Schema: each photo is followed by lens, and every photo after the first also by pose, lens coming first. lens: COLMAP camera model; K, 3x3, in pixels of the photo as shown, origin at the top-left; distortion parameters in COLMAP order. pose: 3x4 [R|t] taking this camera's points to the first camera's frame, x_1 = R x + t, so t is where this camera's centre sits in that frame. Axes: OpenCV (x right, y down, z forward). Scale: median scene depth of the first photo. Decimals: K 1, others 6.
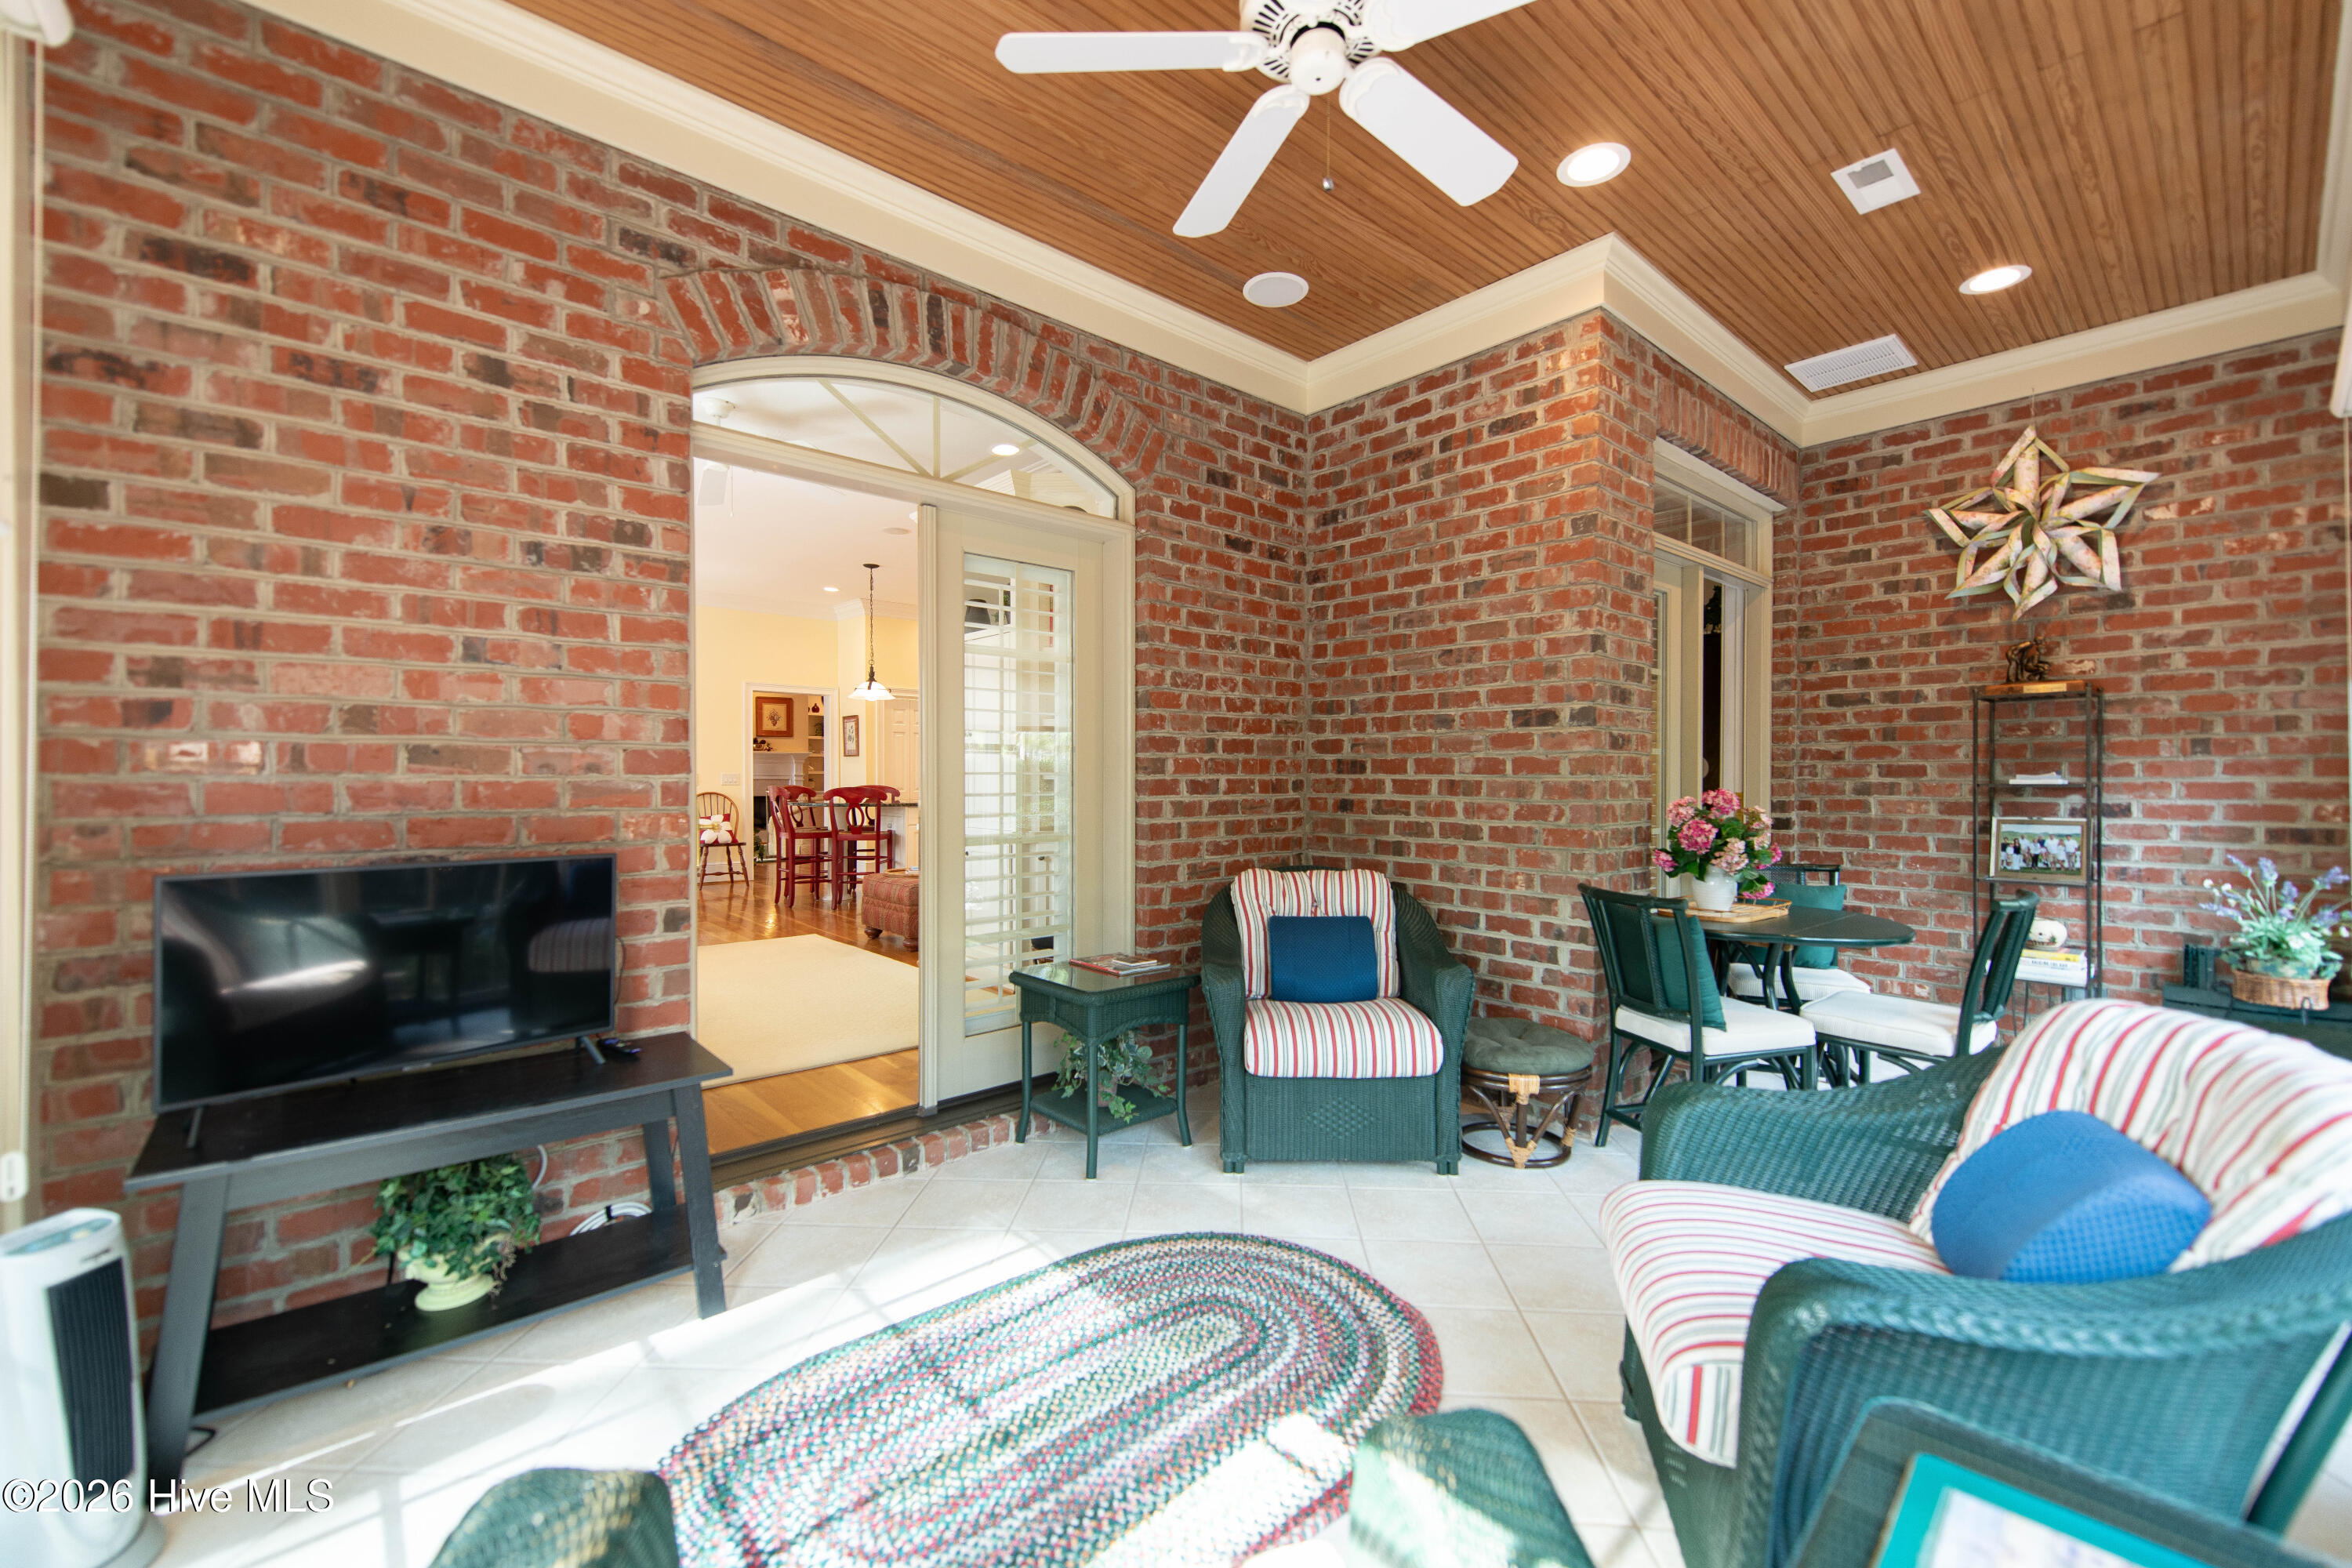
lens RADIAL K [[943.4, 0, 1139.0], [0, 943.4, 785.8], [0, 0, 1]] dist [0.010790, -0.002490]
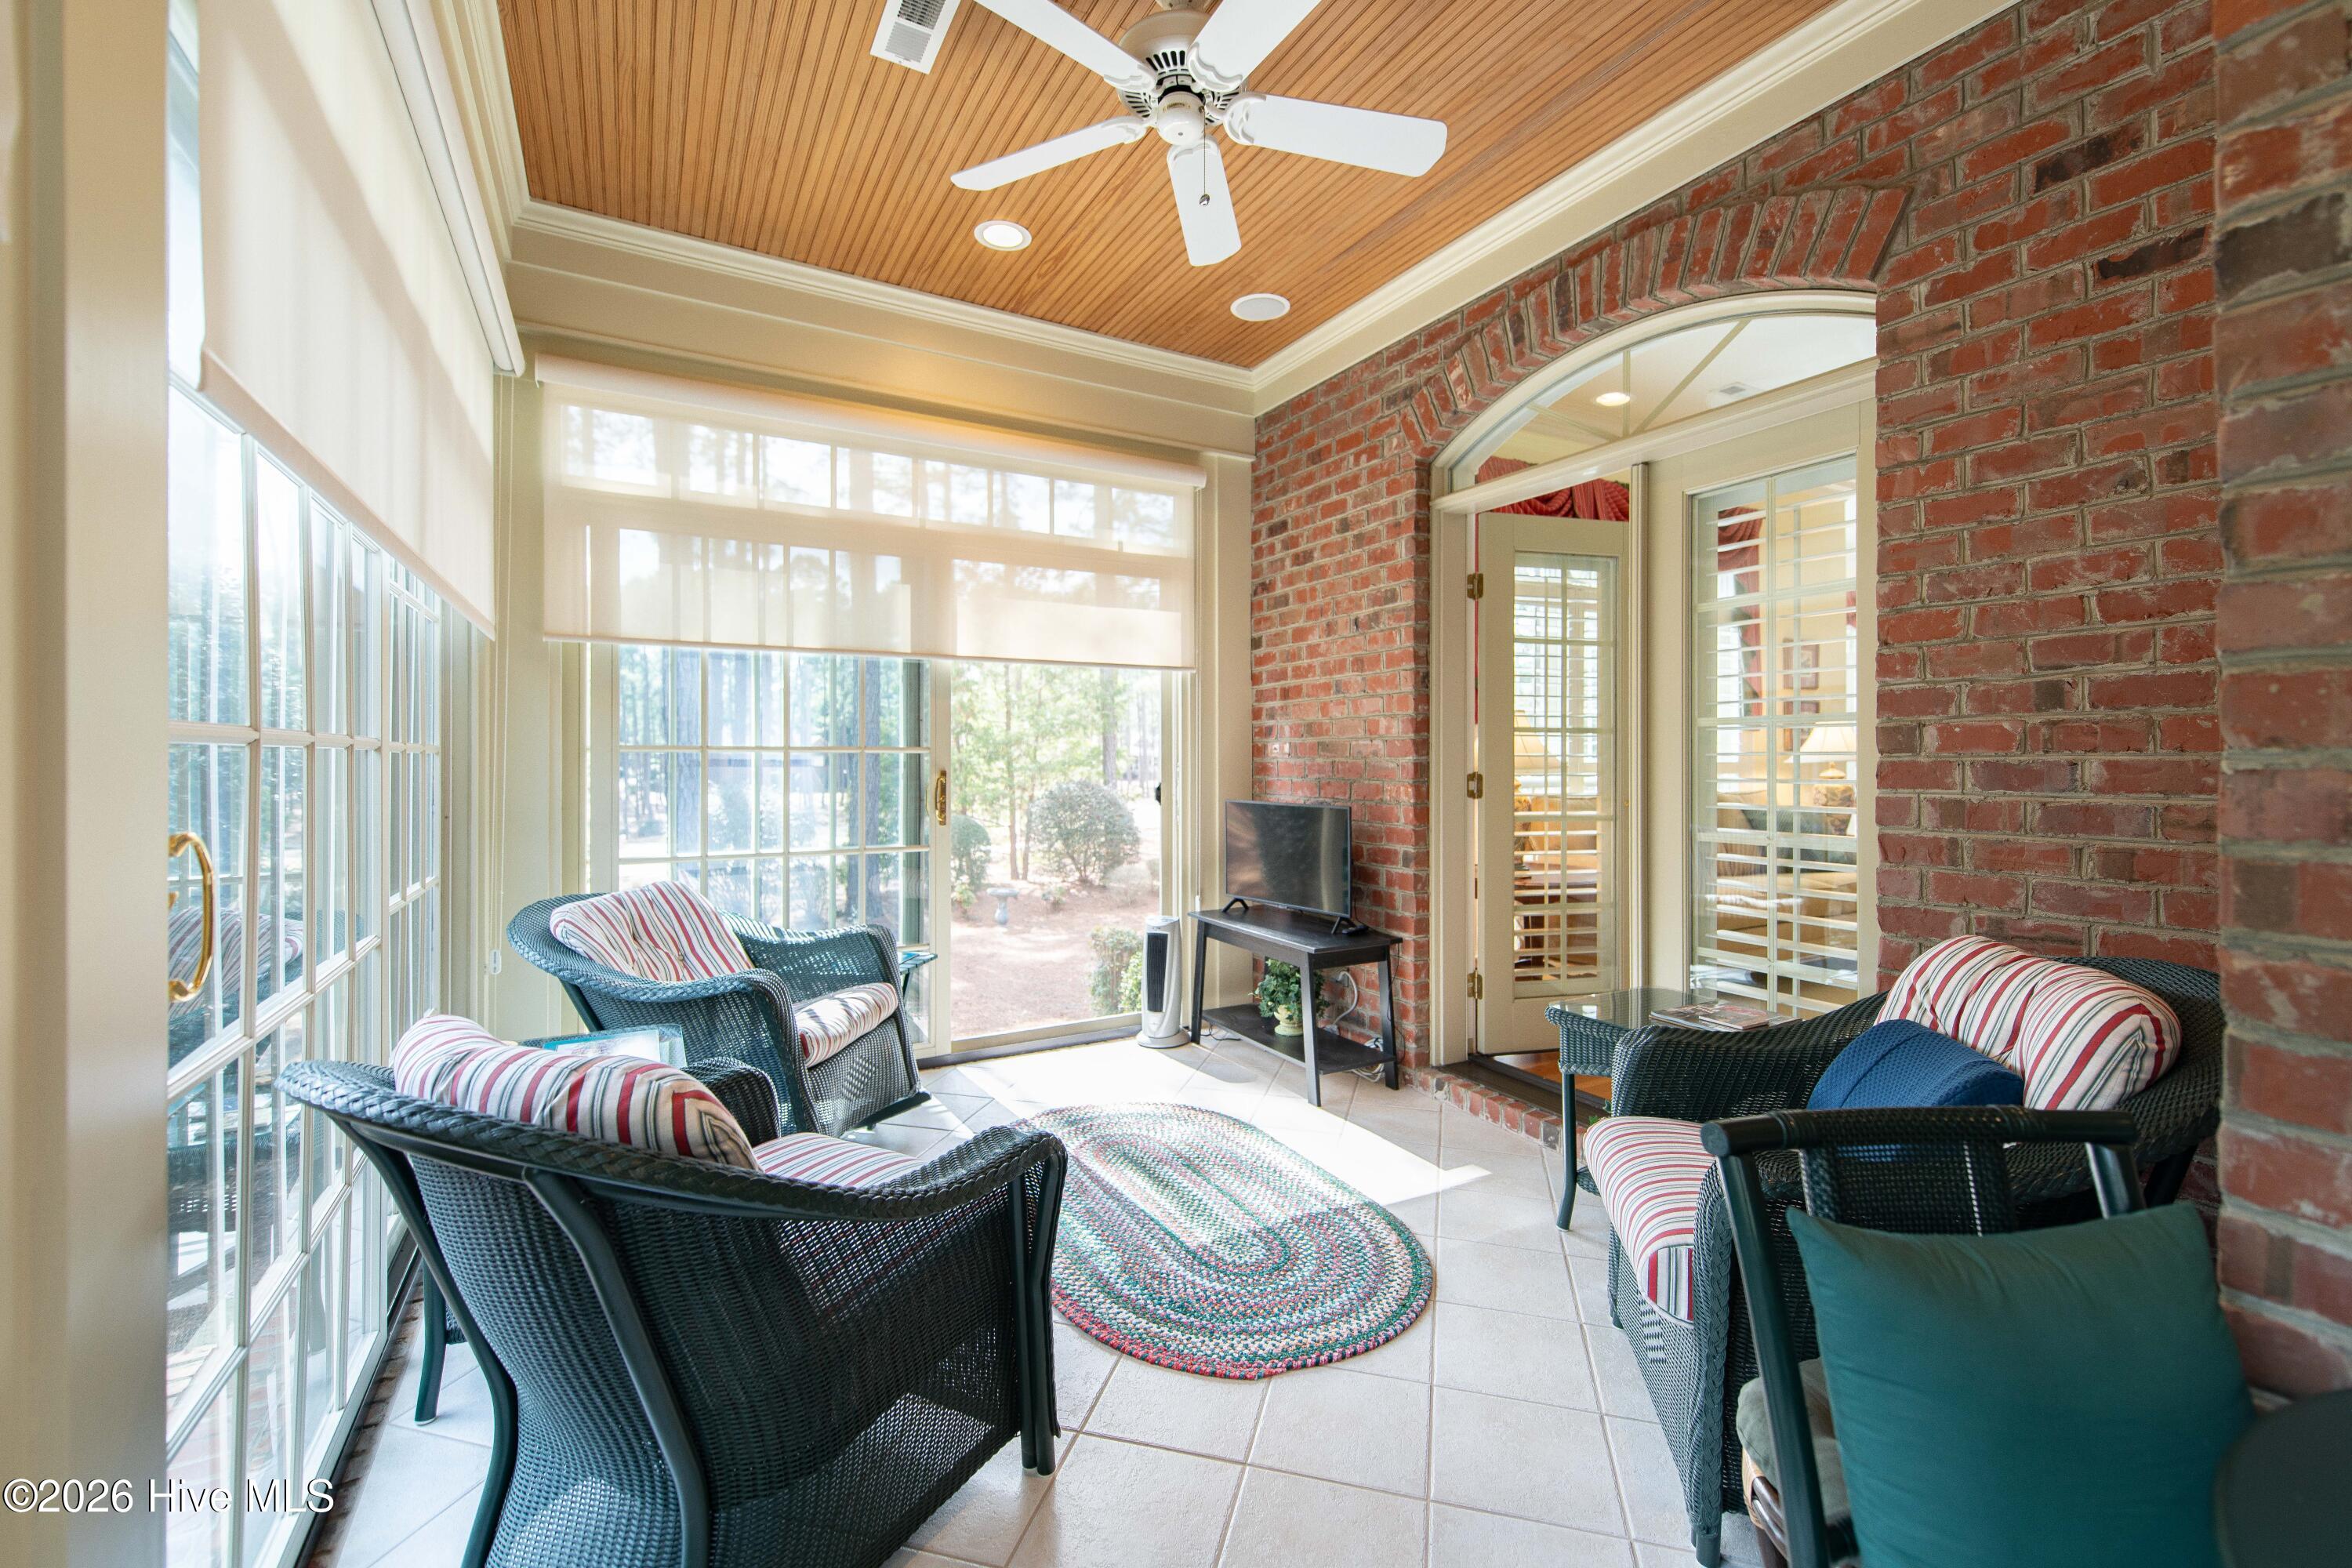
lens RADIAL K [[971.1, 0, 1172.2], [0, 971.1, 751.4], [0, 0, 1]] dist [0.004943, -0.000058]
pose [[-0.192527, -0.006075, -0.981273, 0.727240], [-0.004441, 0.999976, -0.005320, -0.007959], [0.981282, 0.003334, -0.192550, 0.671146]]
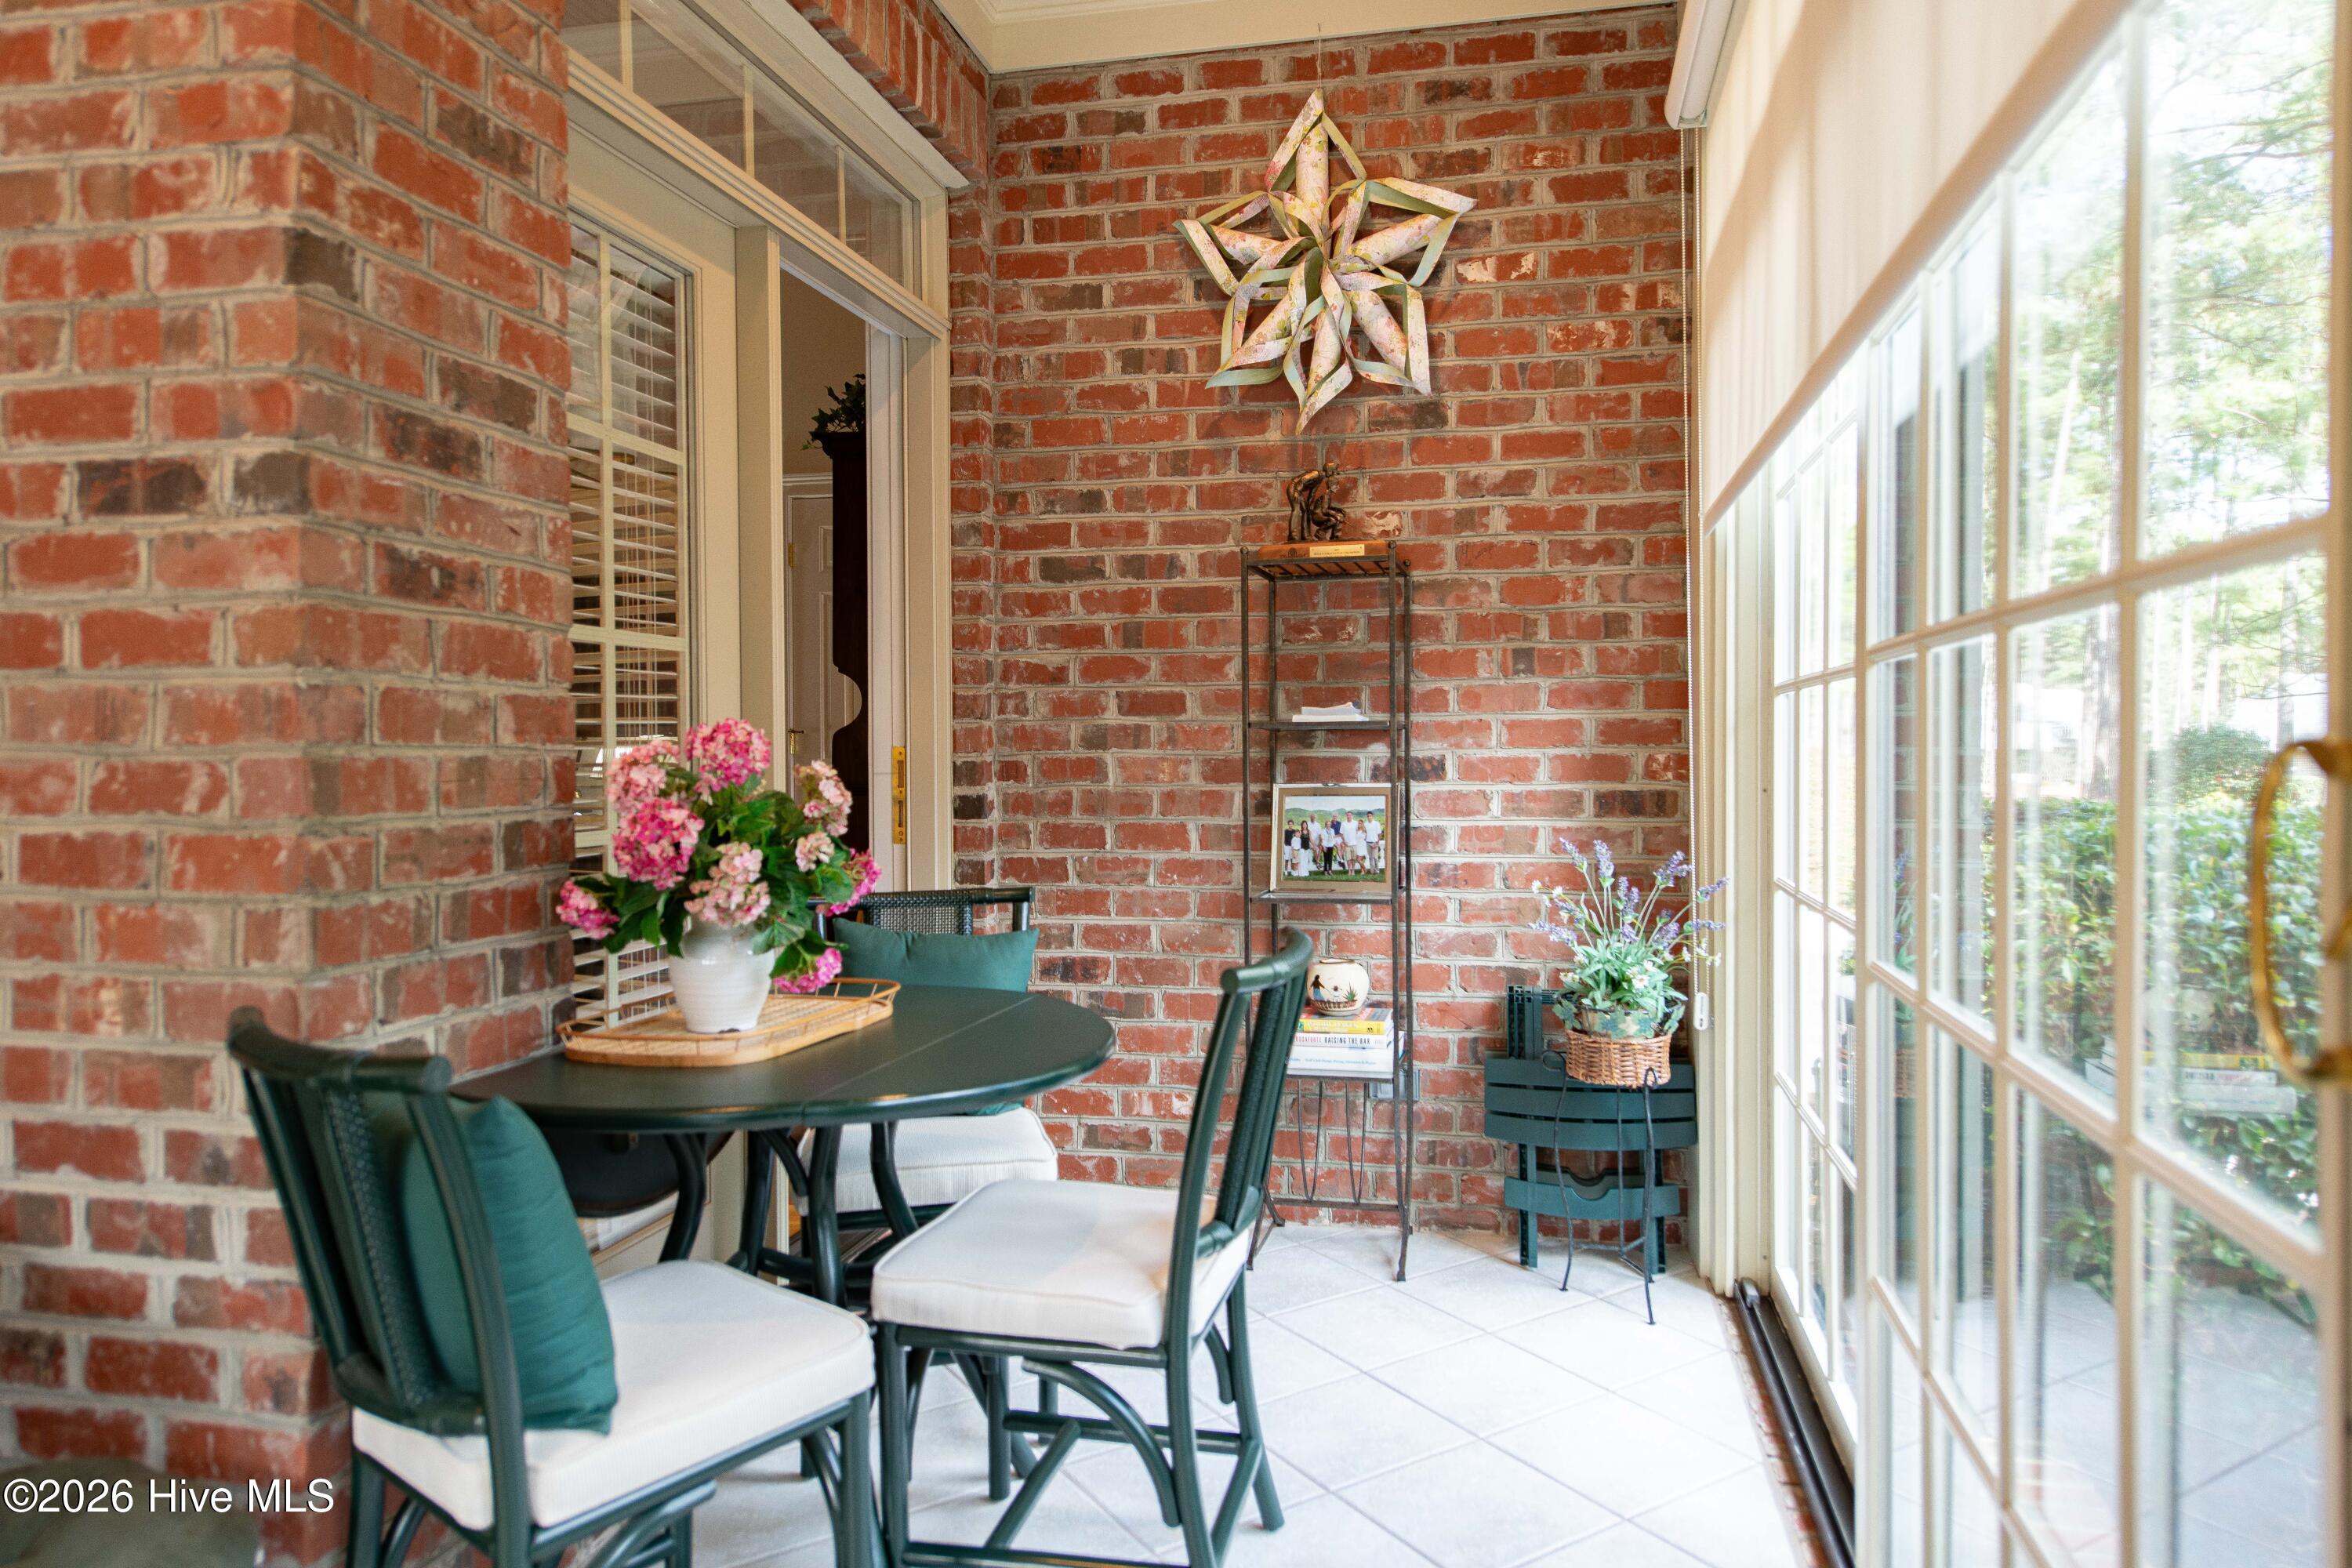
lens RADIAL K [[1519.4, 0, 1181.1], [0, 1519.4, 776.4], [0, 0, 1]] dist [0.025958, -0.000063]
pose [[0.802661, -0.013633, 0.596279, 0.355114], [0.009574, 0.999904, 0.009975, 0.020719], [-0.596358, -0.002298, 0.802715, 0.347216]]
